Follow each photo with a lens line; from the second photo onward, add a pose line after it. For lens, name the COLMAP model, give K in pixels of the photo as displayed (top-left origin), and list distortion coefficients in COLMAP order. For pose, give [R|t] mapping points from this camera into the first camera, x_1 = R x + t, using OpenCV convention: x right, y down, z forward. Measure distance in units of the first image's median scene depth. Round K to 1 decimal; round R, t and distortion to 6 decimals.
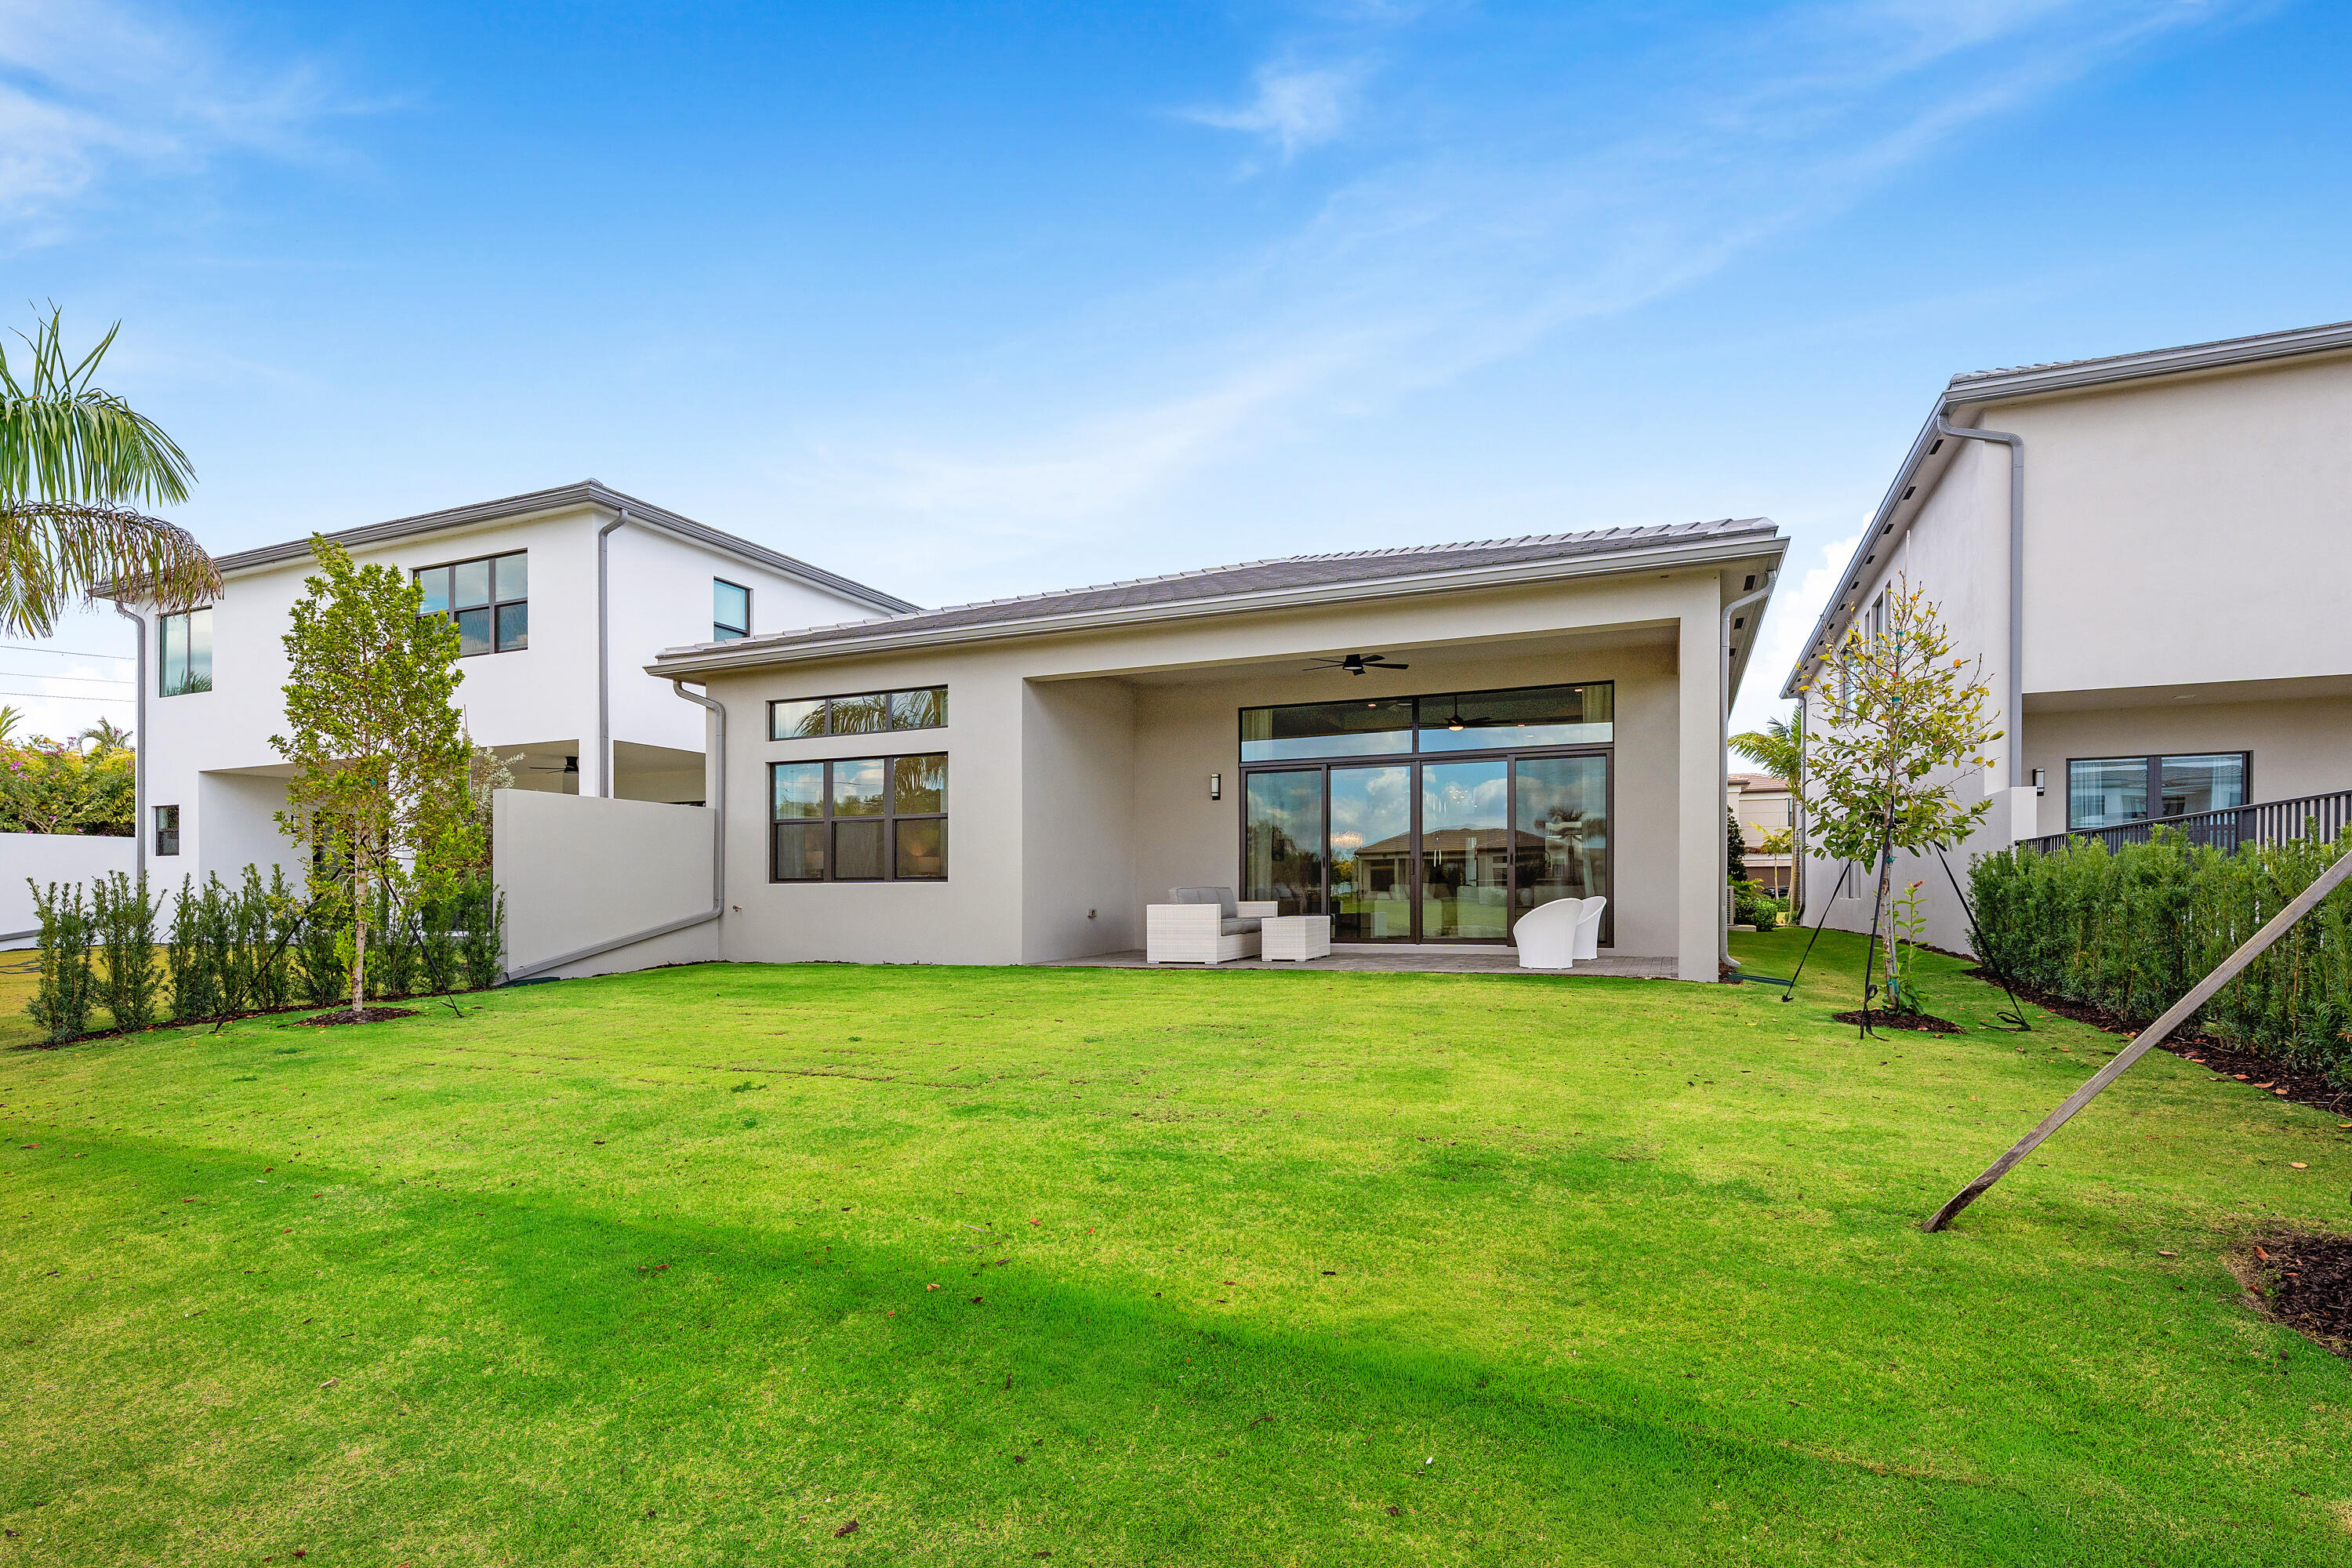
lens RADIAL K [[1151.9, 0, 1177.0], [0, 1151.9, 927.8], [0, 0, 1]] dist [0.000350, -0.000376]
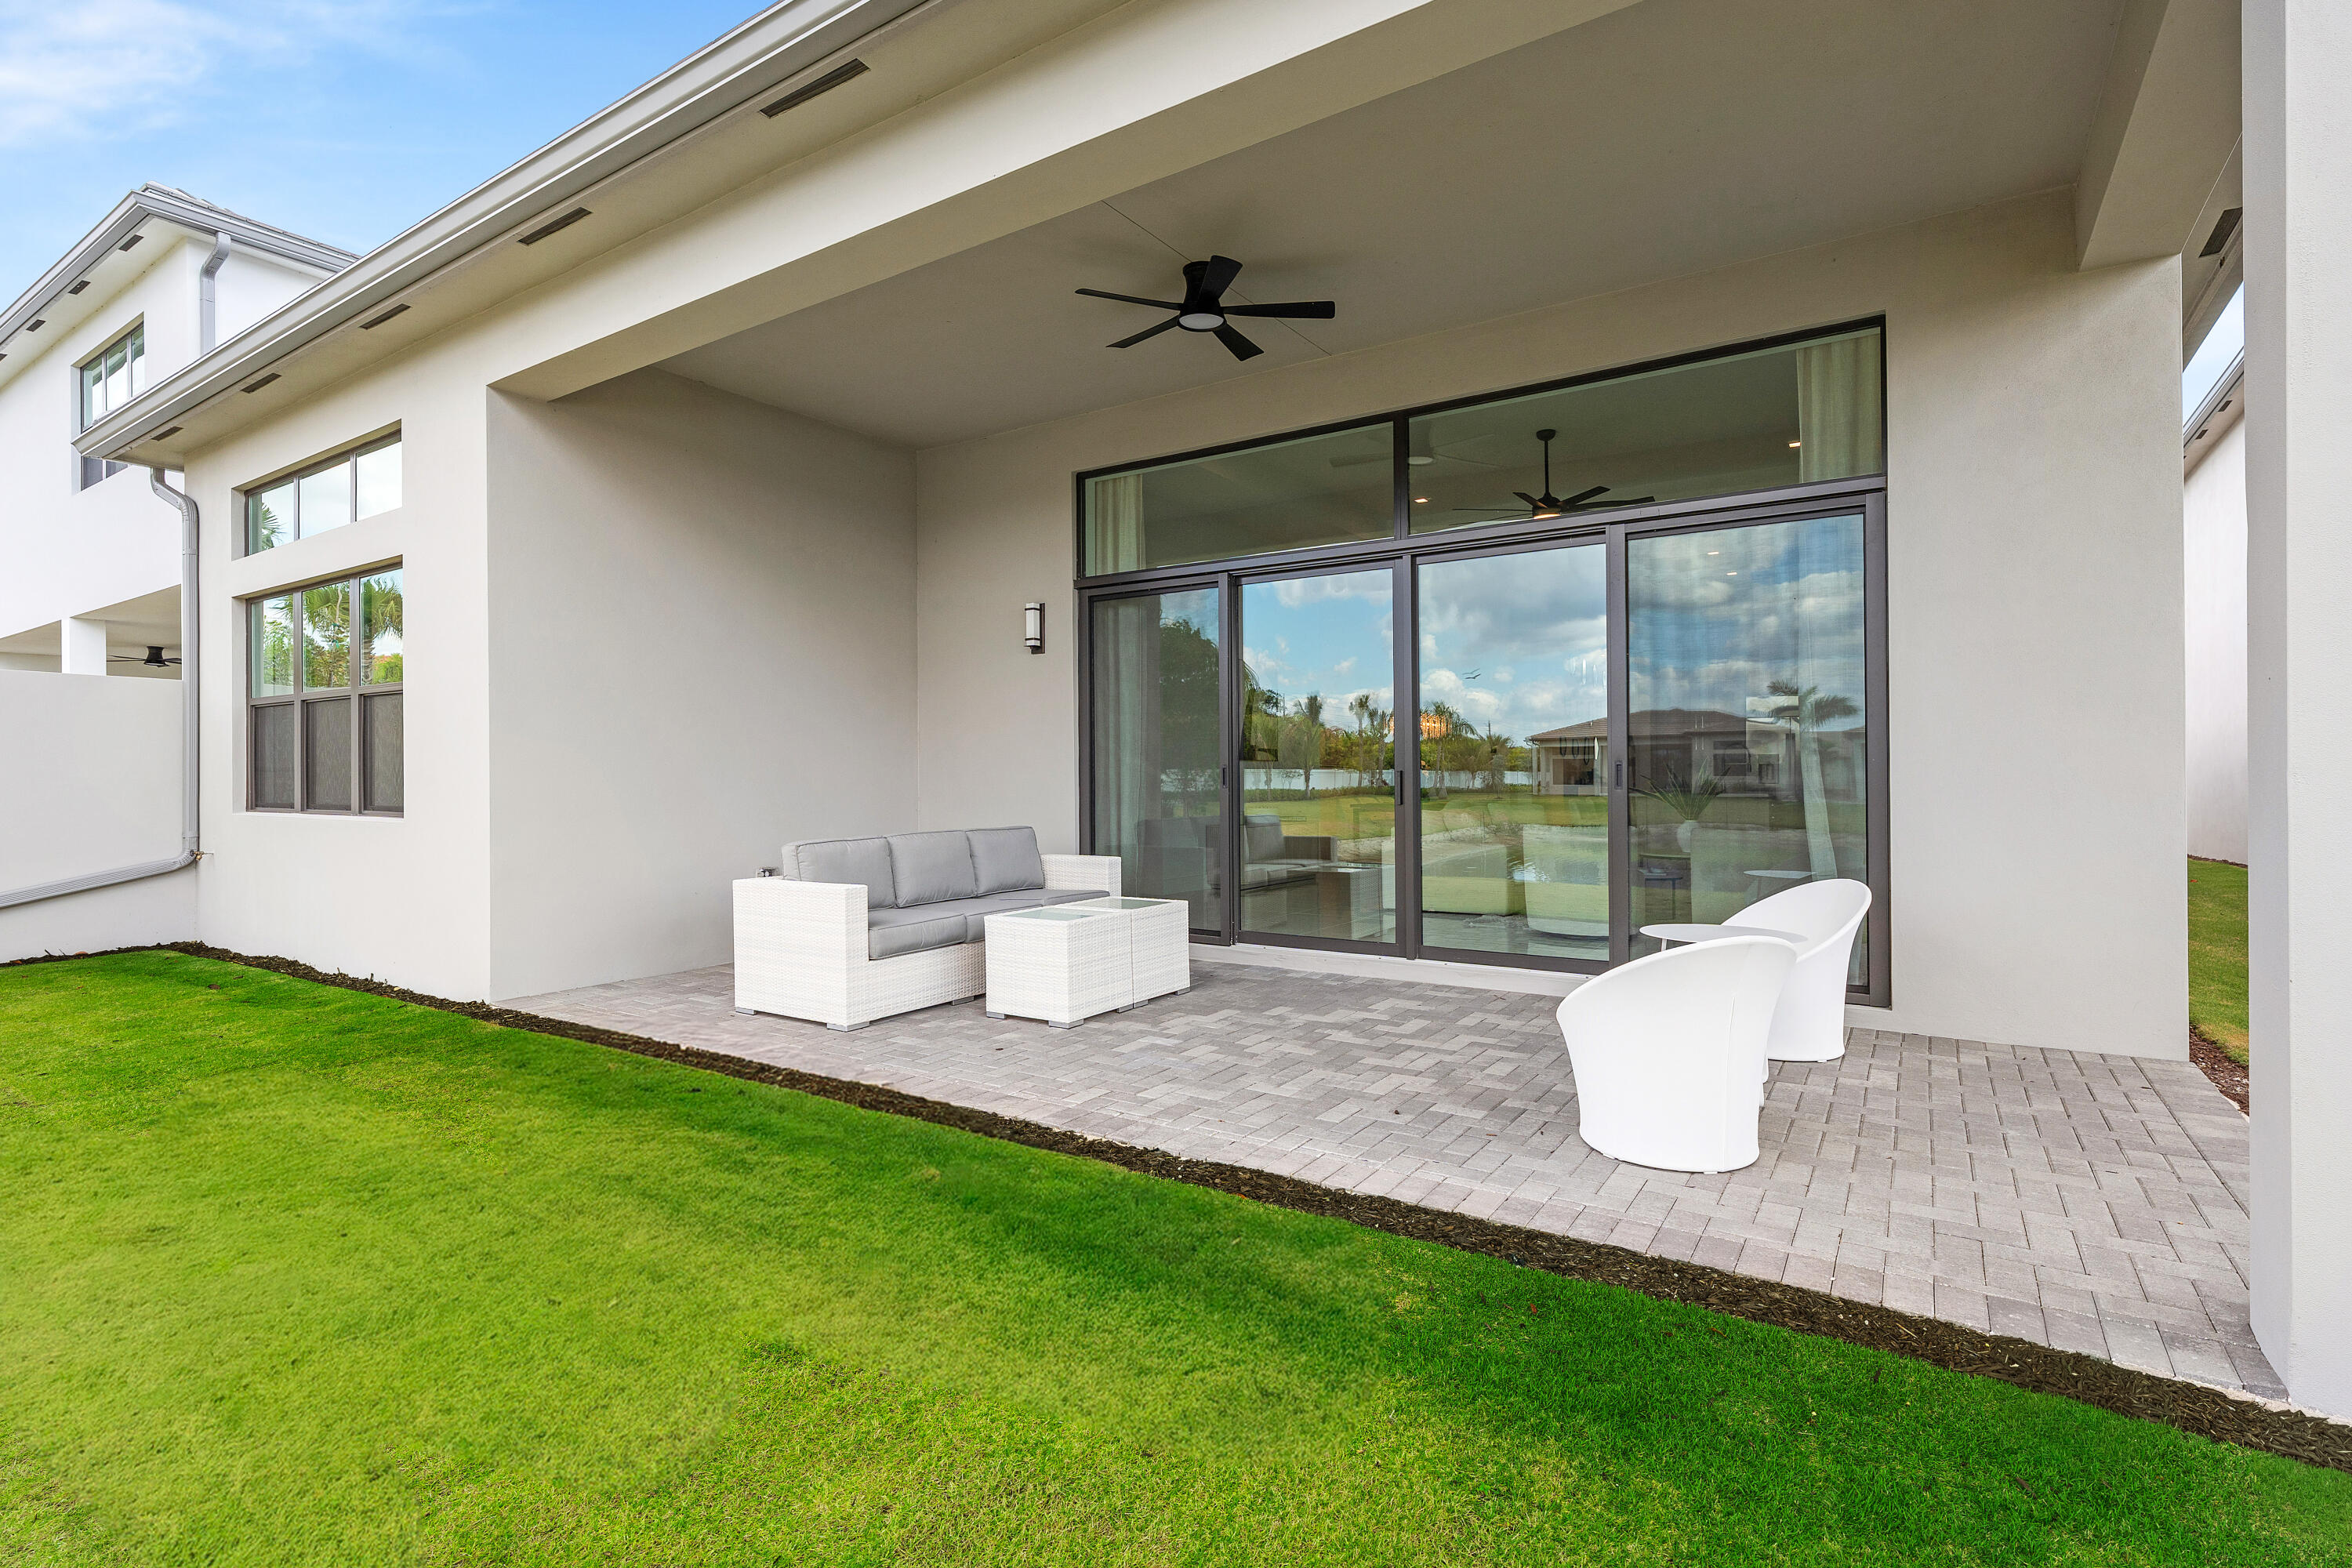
lens RADIAL K [[1119.9, 0, 1176.0], [0, 1119.9, 784.0], [0, 0, 1]] dist [0.016505, 0.000195]
pose [[0.983455, 0.001475, -0.181147, 0.212278], [-0.005725, 0.999721, -0.022938, -0.046423], [0.181063, 0.023595, 0.983189, 0.584725]]
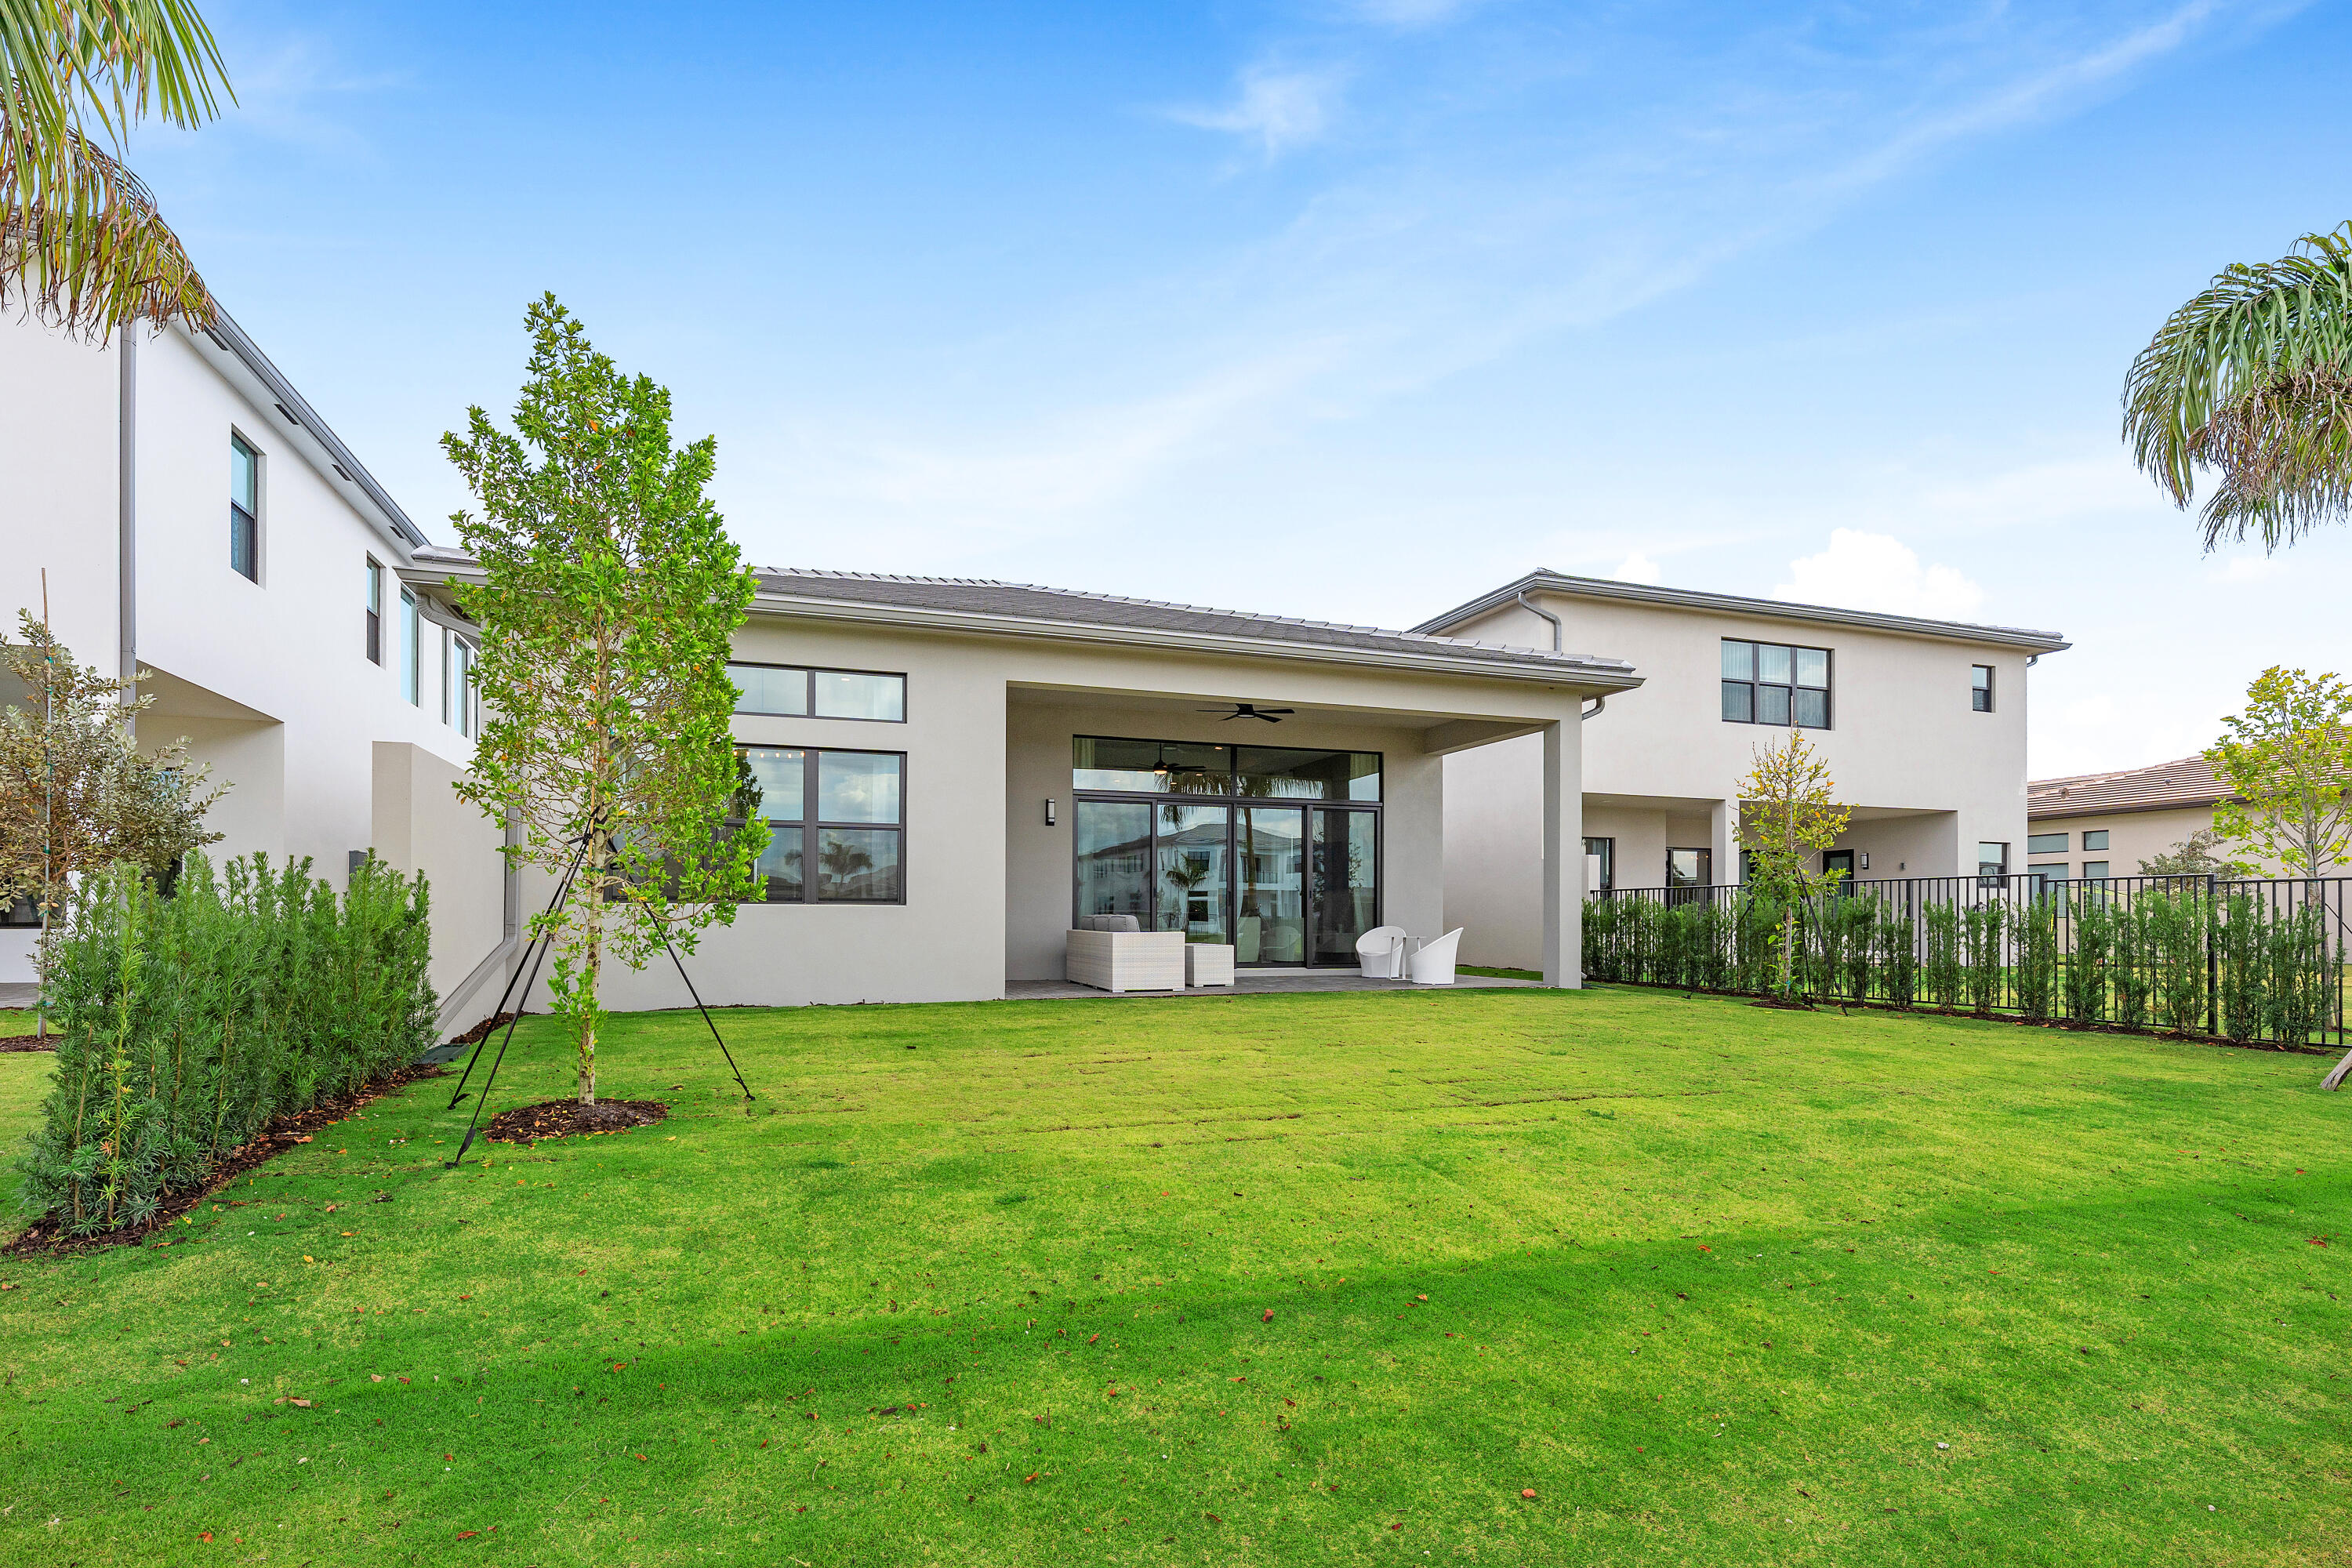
lens RADIAL K [[1151.9, 0, 1177.0], [0, 1151.9, 927.8], [0, 0, 1]] dist [0.000350, -0.000376]
pose [[0.738410, 0.005456, 0.674330, -0.621181], [0.011802, 0.999710, -0.021011, -0.002761], [-0.674249, 0.023473, 0.738131, 0.242460]]
